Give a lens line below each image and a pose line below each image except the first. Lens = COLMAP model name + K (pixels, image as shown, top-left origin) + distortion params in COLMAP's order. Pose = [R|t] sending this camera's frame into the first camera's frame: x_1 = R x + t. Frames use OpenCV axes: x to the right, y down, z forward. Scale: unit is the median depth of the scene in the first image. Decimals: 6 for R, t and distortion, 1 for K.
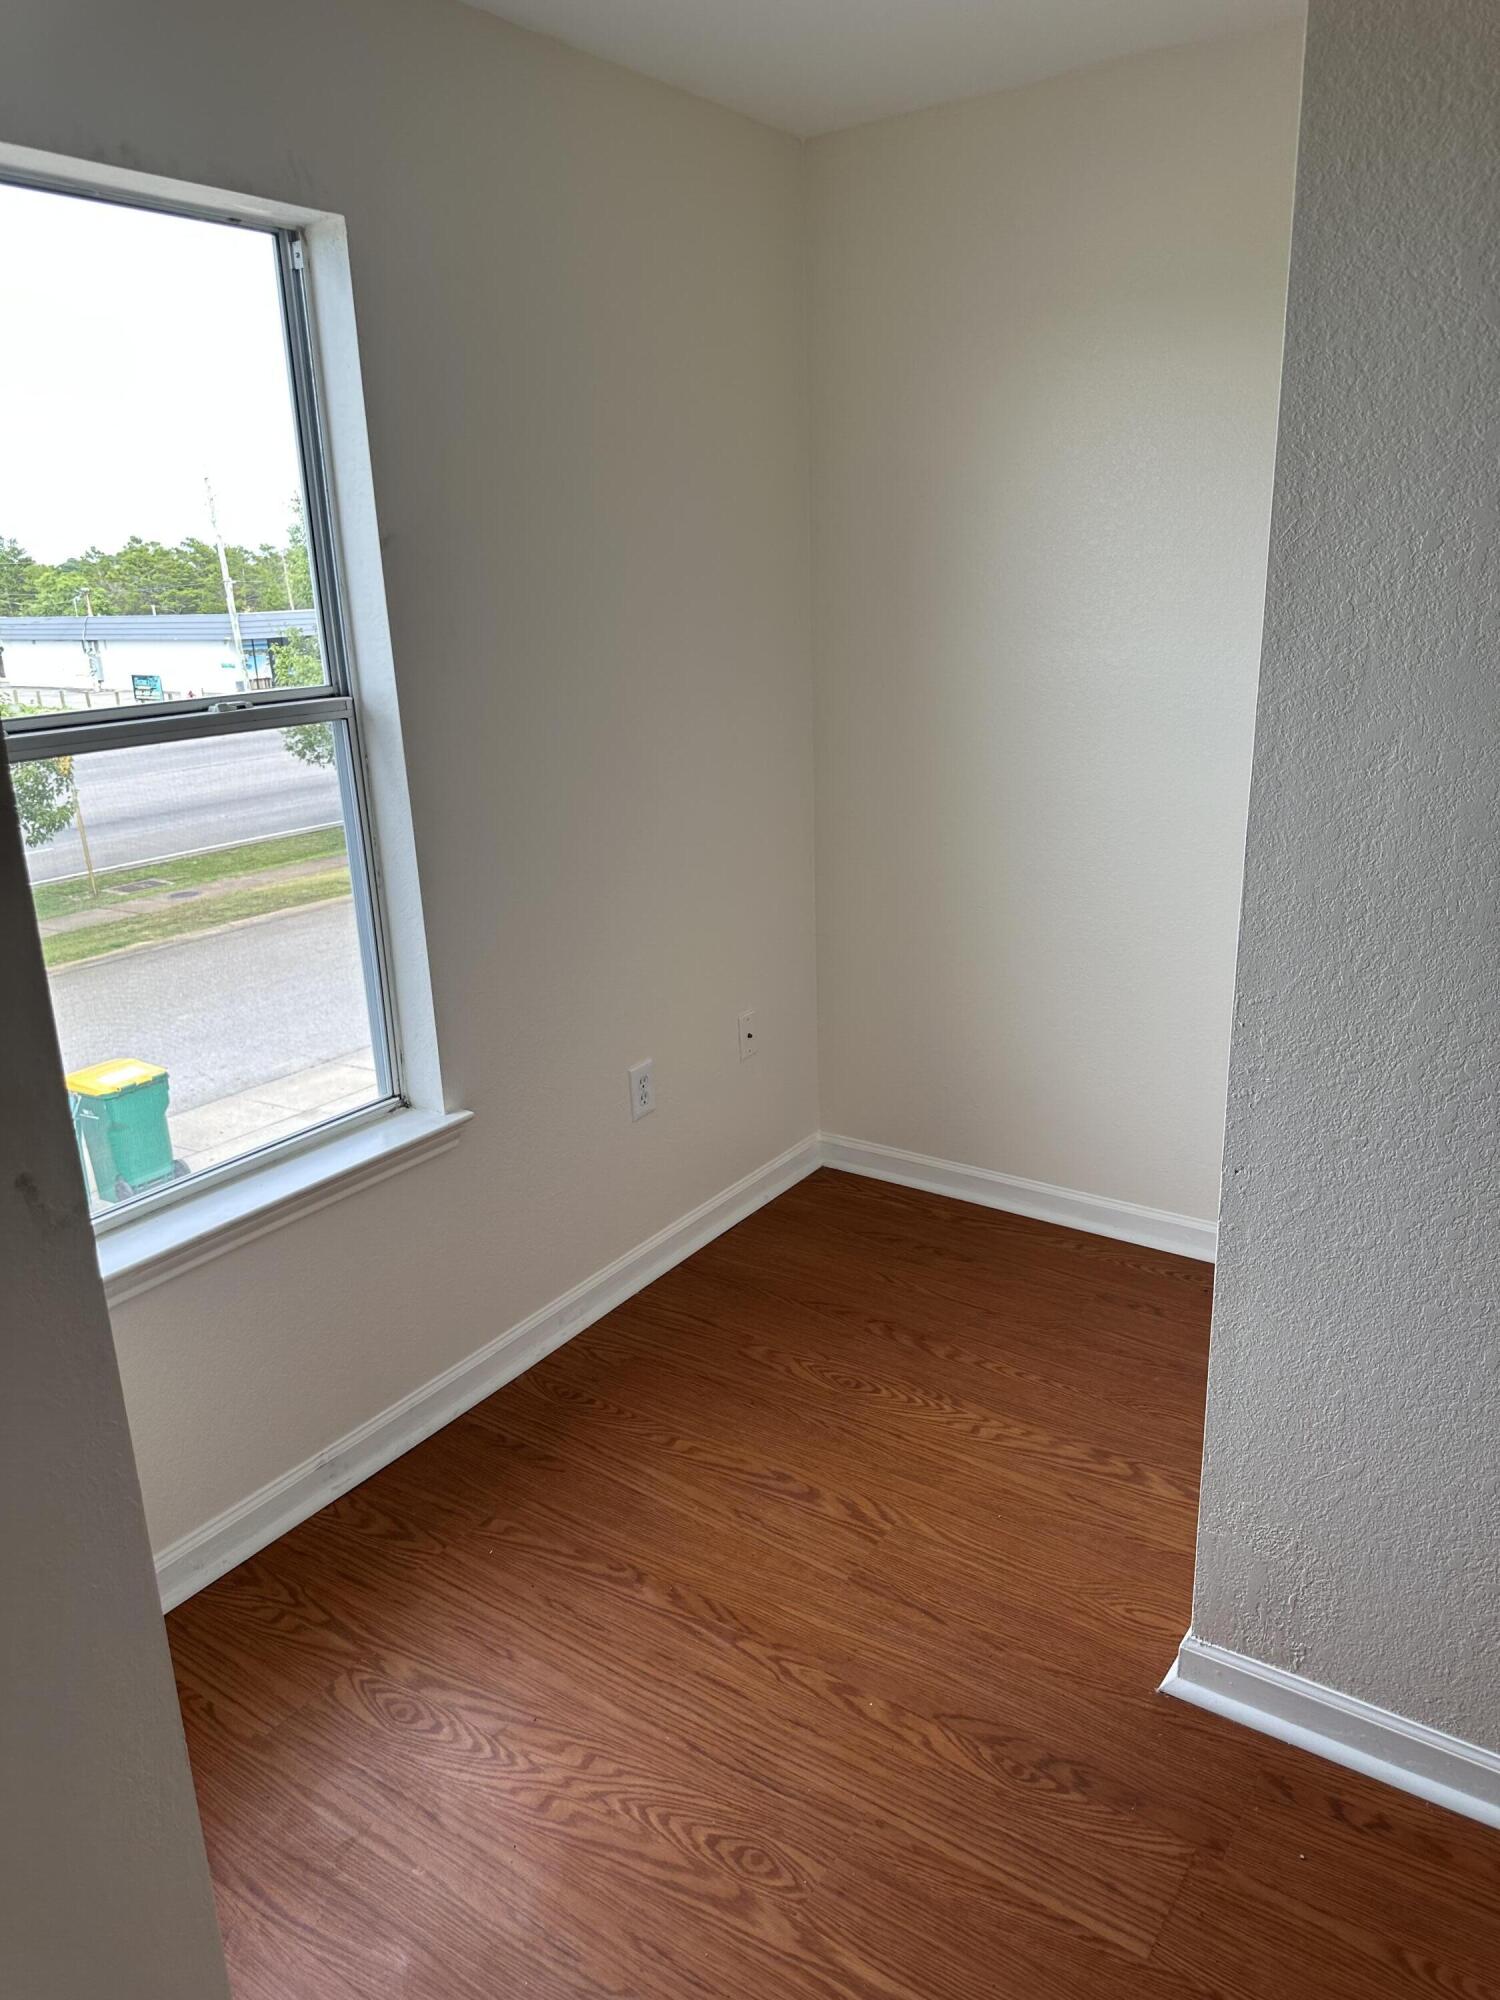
lens RADIAL K [[1422.4, 0, 743.2], [0, 1422.4, 994.7], [0, 0, 1]] dist [0.006294, -0.007374]
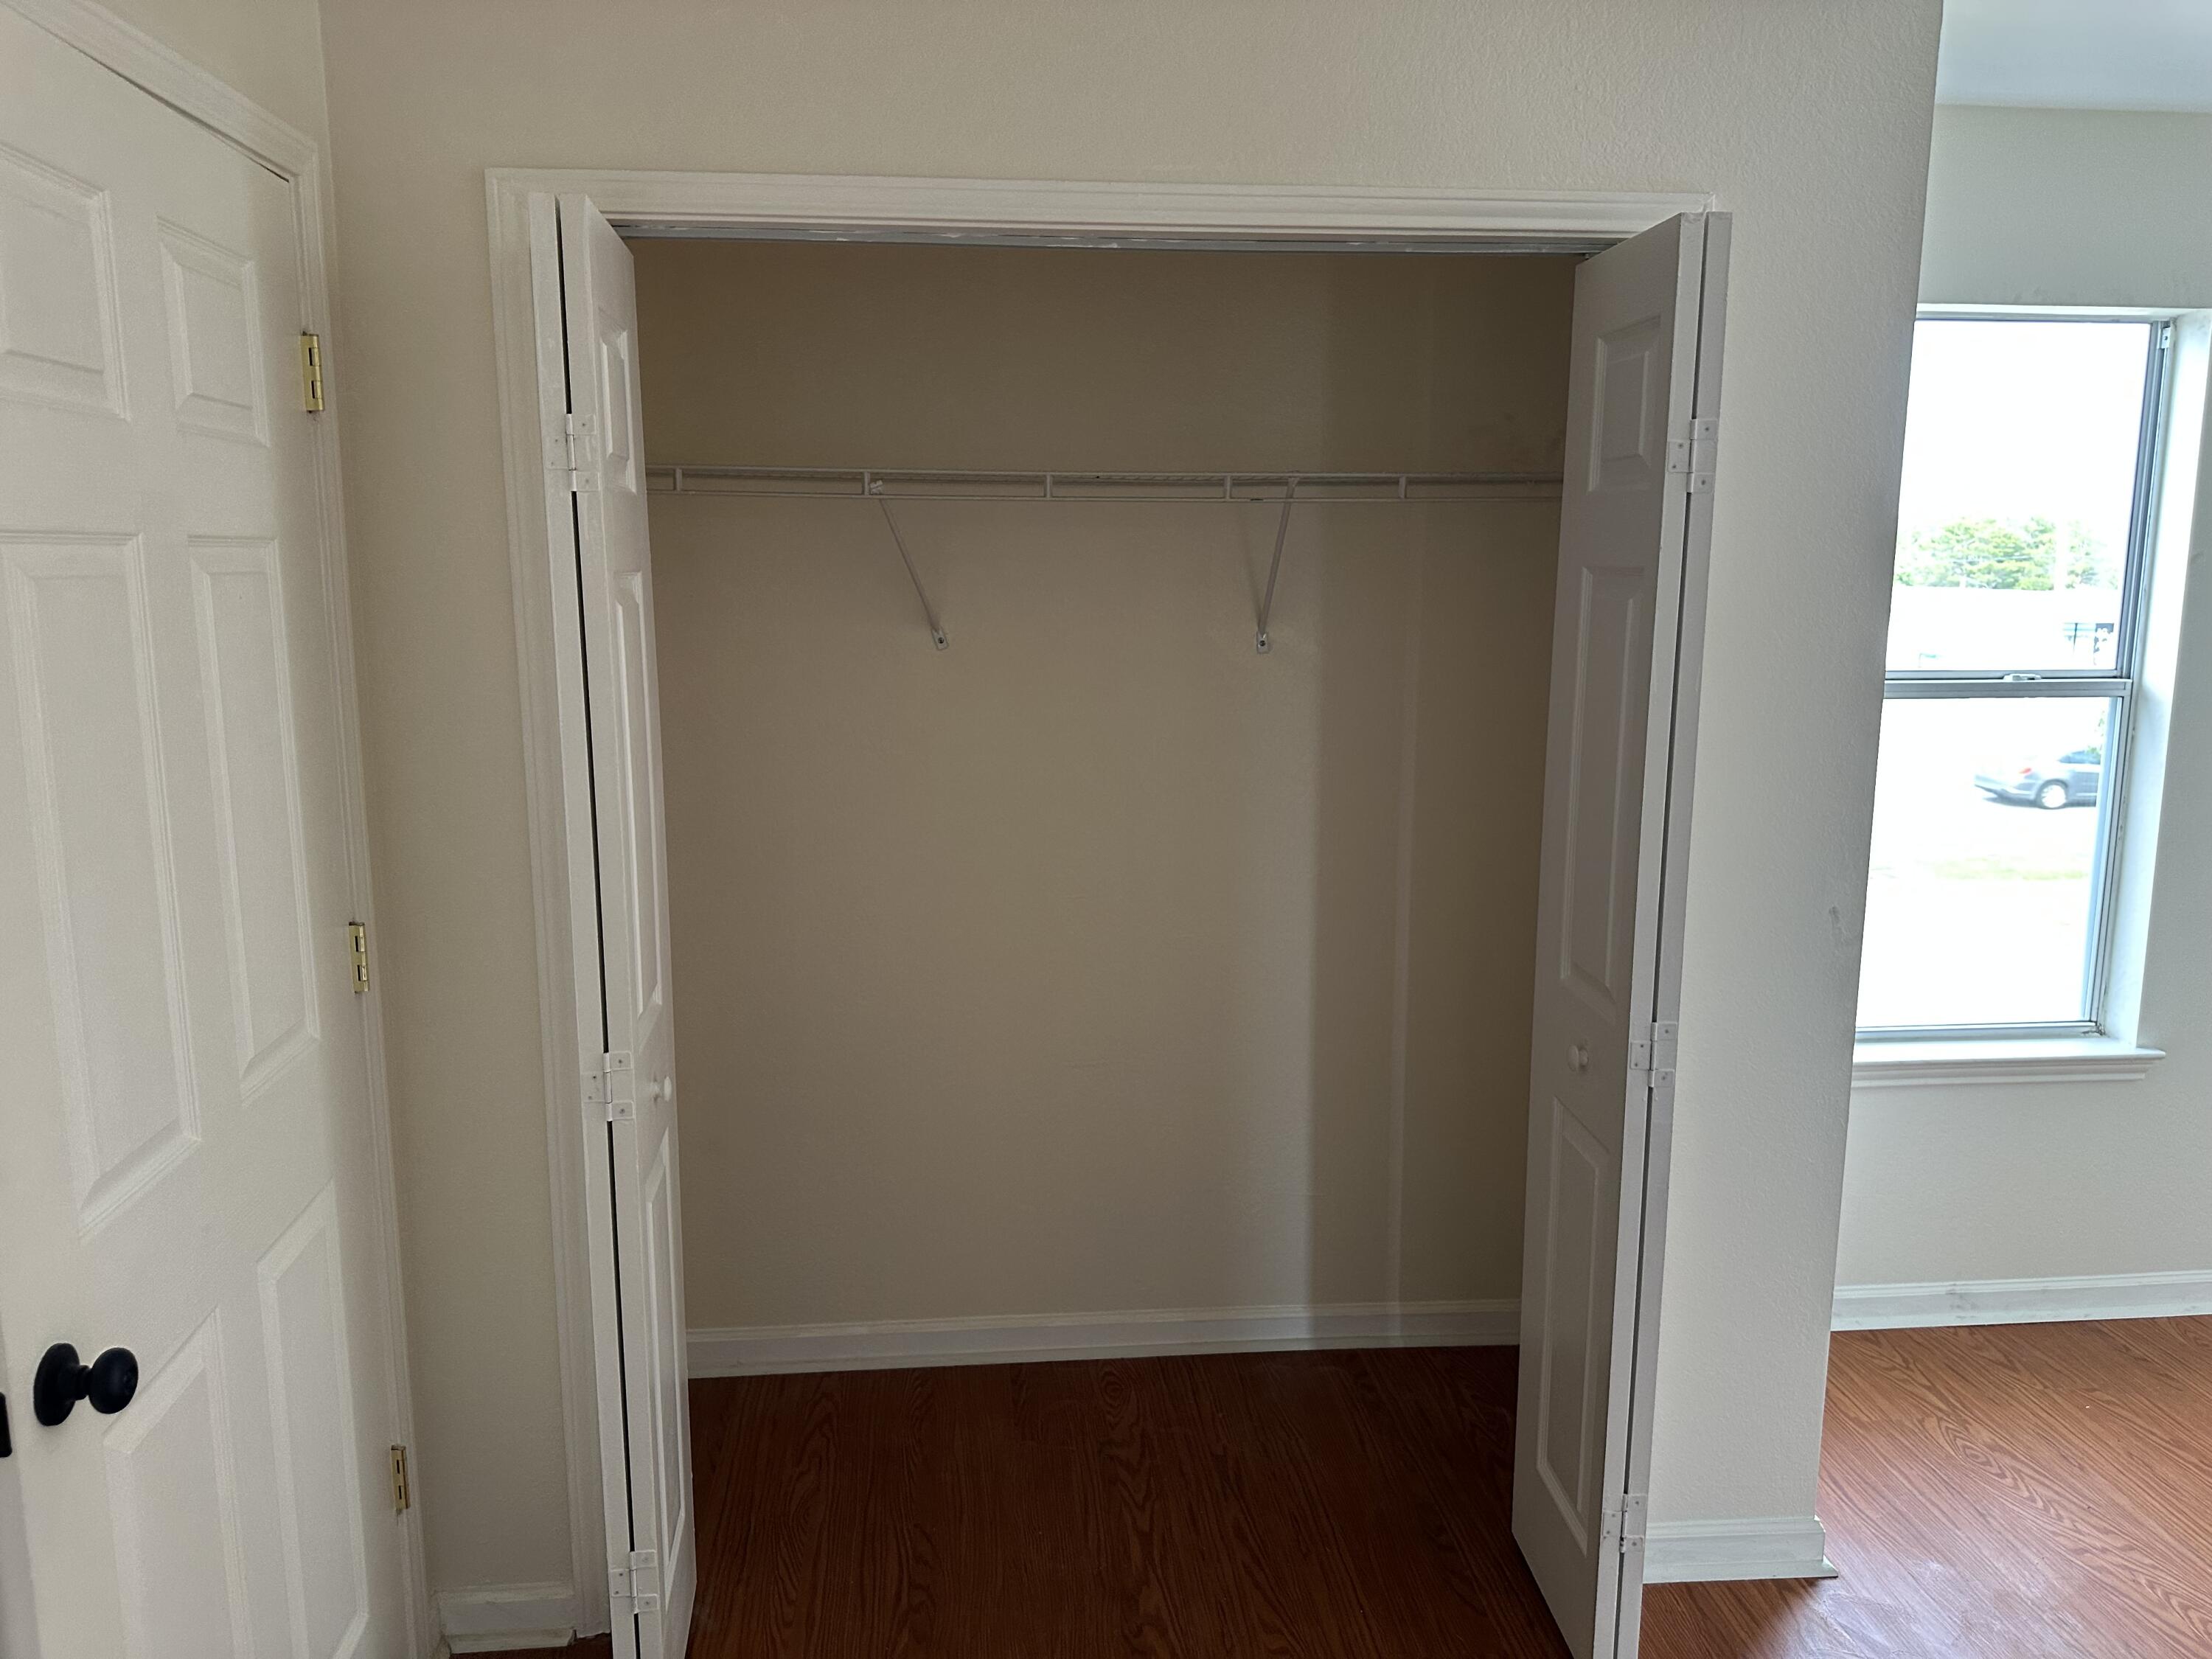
lens RADIAL K [[1573.2, 0, 1109.0], [0, 1573.2, 834.4], [0, 0, 1]] dist [0.006294, -0.007374]
pose [[0.642760, 0.164184, -0.748266, 0.201591], [-0.239841, 0.970787, 0.006986, 0.124968], [0.727554, 0.174975, 0.663361, -0.533583]]
